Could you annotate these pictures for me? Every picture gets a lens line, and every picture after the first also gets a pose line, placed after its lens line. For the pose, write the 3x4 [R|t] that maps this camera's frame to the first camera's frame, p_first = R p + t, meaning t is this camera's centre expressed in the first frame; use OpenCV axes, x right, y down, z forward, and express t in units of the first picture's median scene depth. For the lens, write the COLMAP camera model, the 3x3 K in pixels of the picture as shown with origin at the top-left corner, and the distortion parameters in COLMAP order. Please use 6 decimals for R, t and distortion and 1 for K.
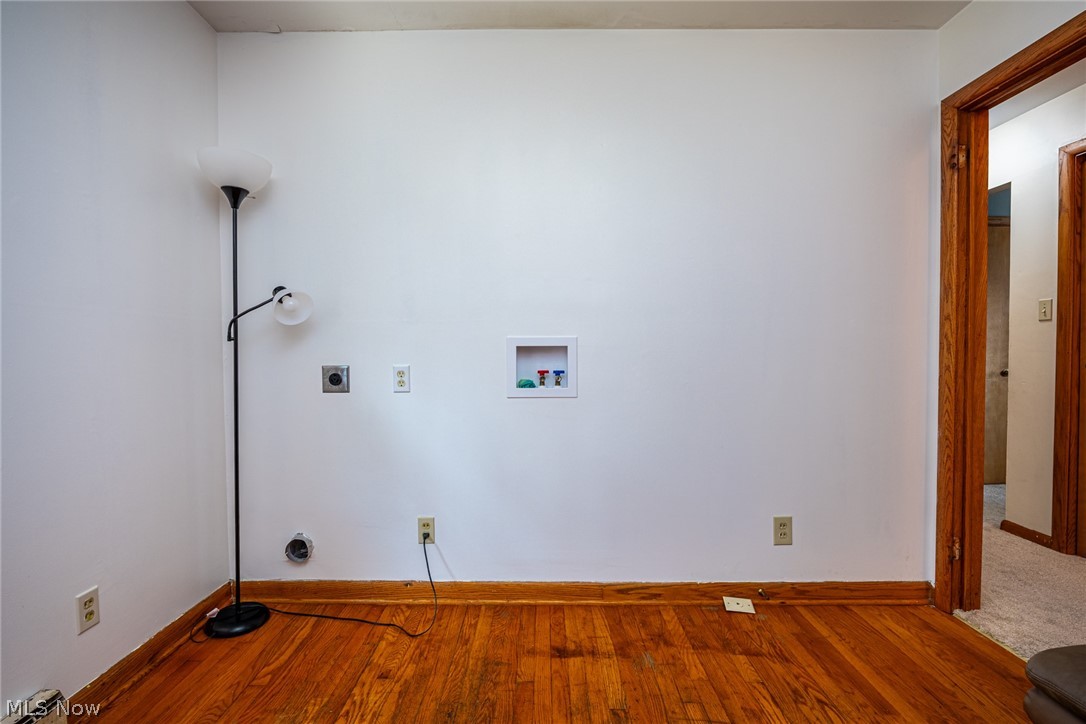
lens RADIAL K [[483.6, 0, 543.0], [0, 483.6, 362.0], [0, 0, 1]] dist [-0.000620, 0.000000]
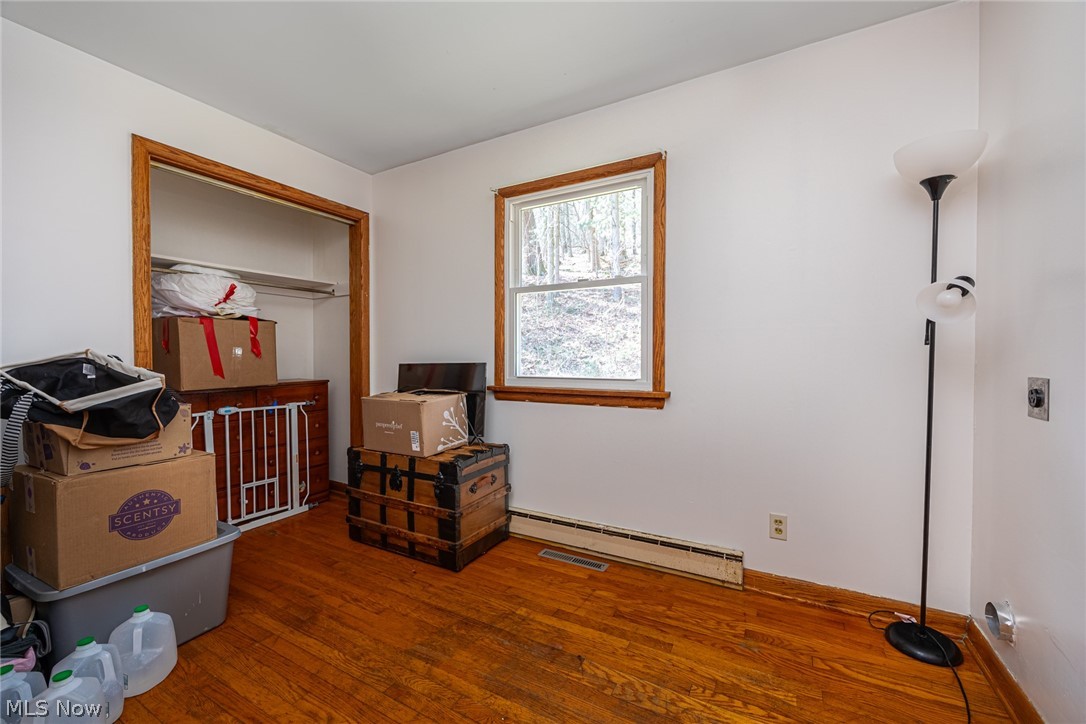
lens RADIAL K [[441.9, 0, 543.0], [0, 441.9, 362.0], [0, 0, 1]] dist [-0.000659, -0.000193]
pose [[-0.476264, 0.014405, -0.879184, 0.476965], [-0.020434, 0.999414, 0.027444, -0.018000], [0.879065, 0.031036, -0.475691, 0.773930]]
